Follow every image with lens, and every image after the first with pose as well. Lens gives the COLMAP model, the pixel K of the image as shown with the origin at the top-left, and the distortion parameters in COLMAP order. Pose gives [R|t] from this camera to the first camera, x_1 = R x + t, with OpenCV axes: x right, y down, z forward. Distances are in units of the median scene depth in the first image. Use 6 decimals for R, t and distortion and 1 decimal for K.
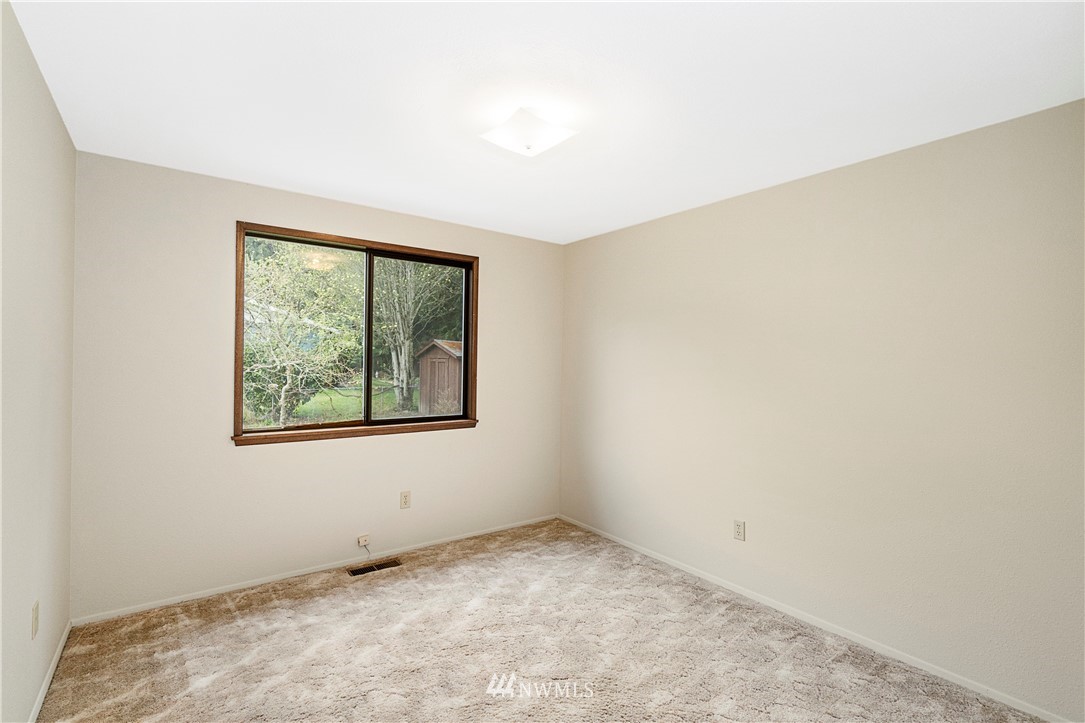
lens RADIAL K [[499.1, 0, 549.2], [0, 499.1, 366.4], [0, 0, 1]] dist [0.003484, 0.002082]
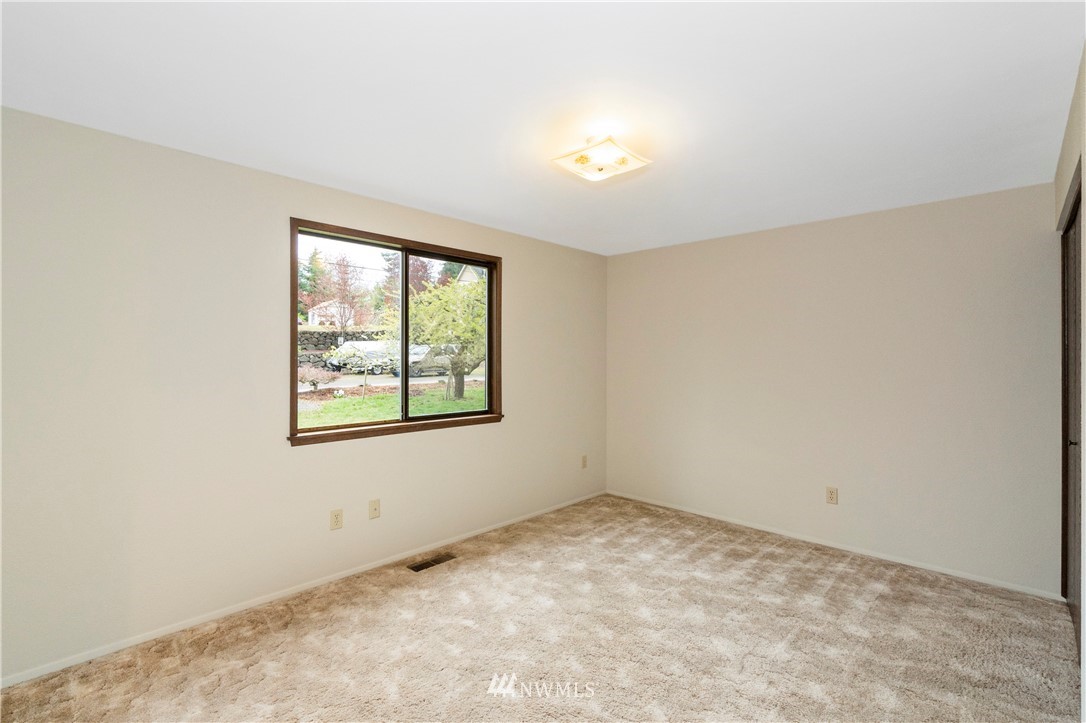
lens RADIAL K [[501.4, 0, 546.3], [0, 501.4, 351.2], [0, 0, 1]] dist [0.002320, 0.001018]
pose [[0.988278, -0.008649, 0.152417, -0.234643], [0.012186, 0.999677, -0.022288, 0.000751], [-0.152175, 0.023884, 0.988065, -0.044417]]
